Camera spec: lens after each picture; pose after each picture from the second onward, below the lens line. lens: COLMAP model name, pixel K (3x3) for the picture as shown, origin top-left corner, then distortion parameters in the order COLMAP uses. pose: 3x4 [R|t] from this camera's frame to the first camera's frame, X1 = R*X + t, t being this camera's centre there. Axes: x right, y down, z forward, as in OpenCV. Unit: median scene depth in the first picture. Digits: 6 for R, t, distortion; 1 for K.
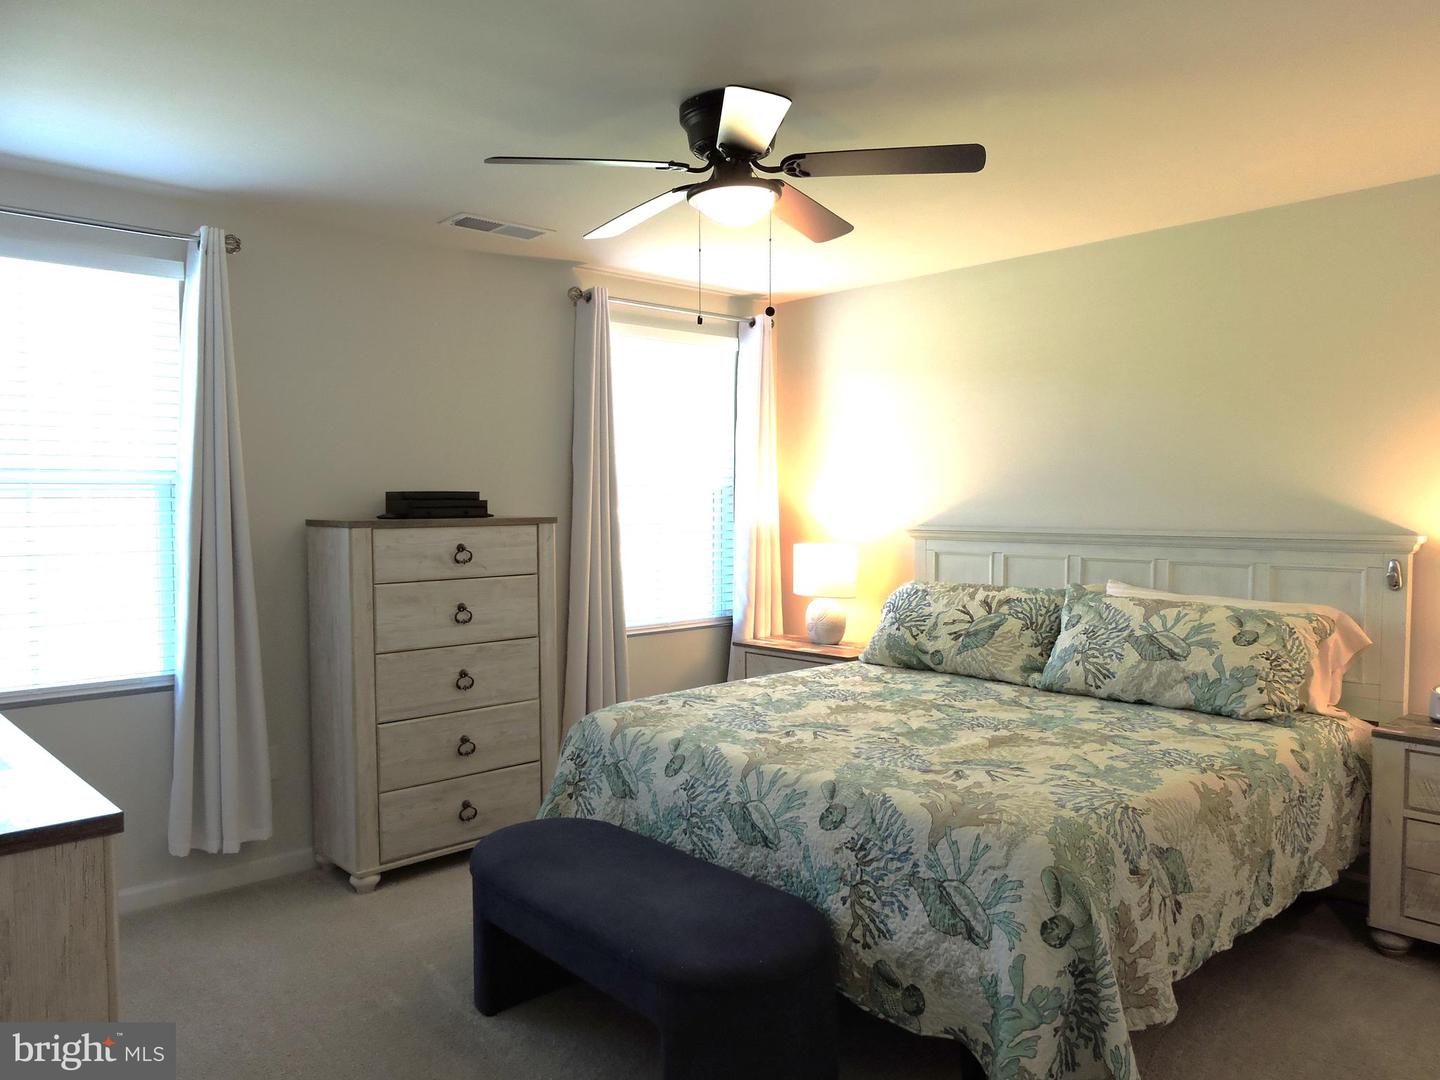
lens RADIAL K [[1022.8, 0, 725.0], [0, 1022.8, 546.3], [0, 0, 1]] dist [0.004565, -0.002402]
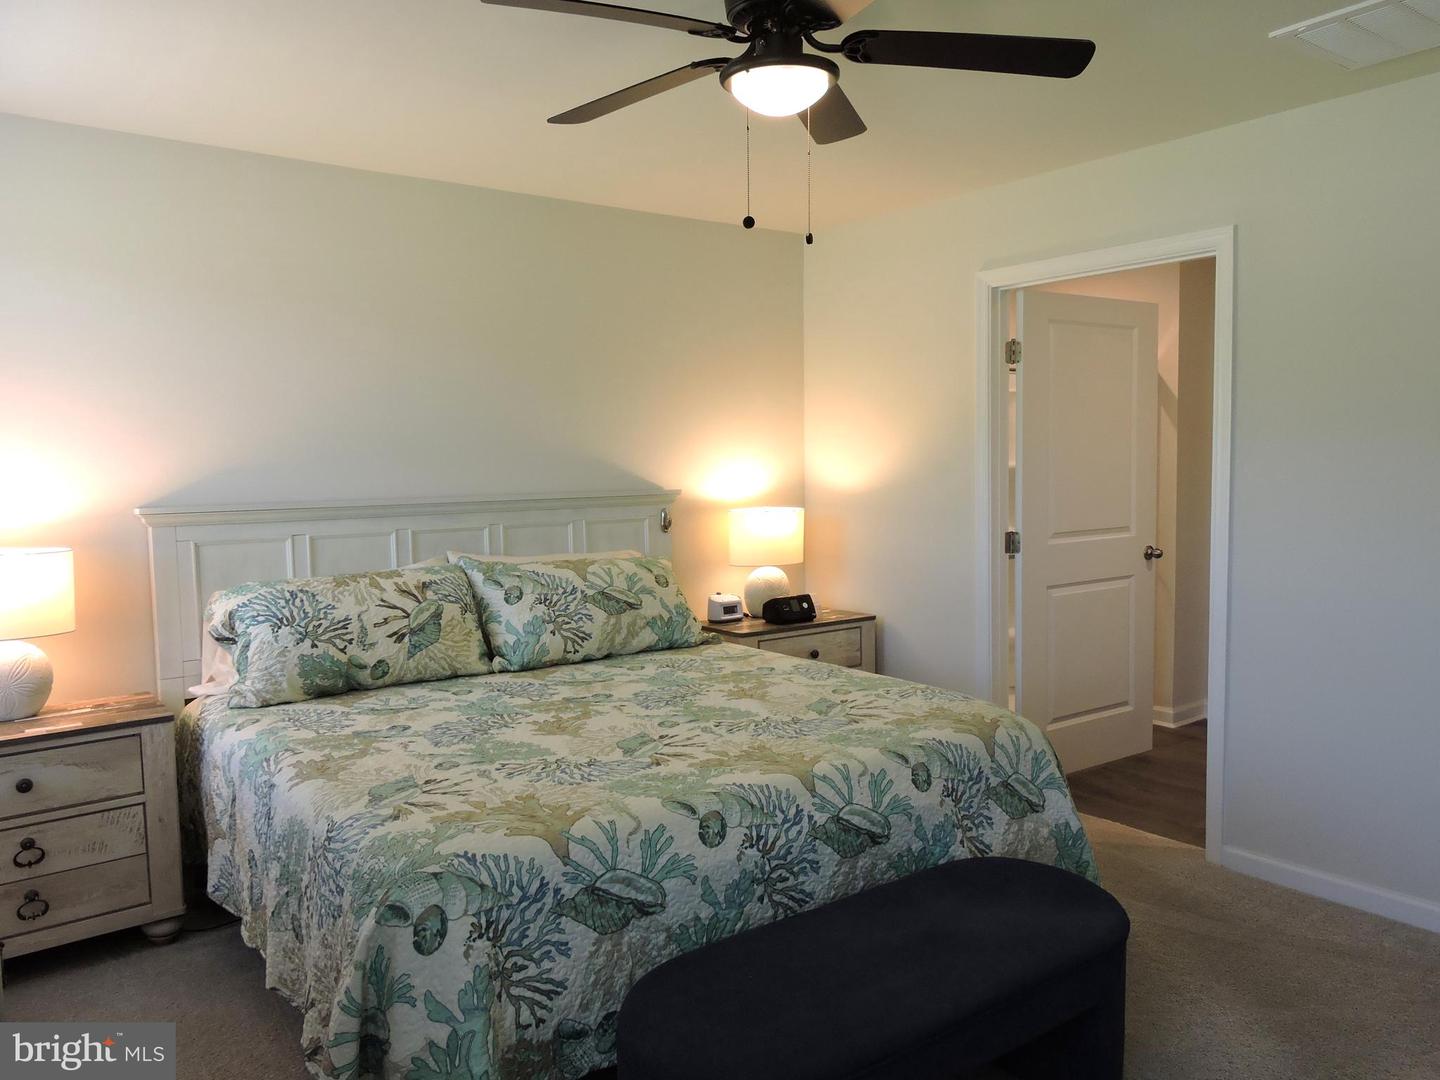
lens RADIAL K [[1080.6, 0, 720.0], [0, 1080.6, 540.0], [0, 0, 1]] dist [0.011445, 0.002219]
pose [[0.093148, -0.072977, 0.992974, -0.671839], [0.058708, 0.995978, 0.067690, -0.034399], [-0.993920, 0.051990, 0.097058, 0.770573]]
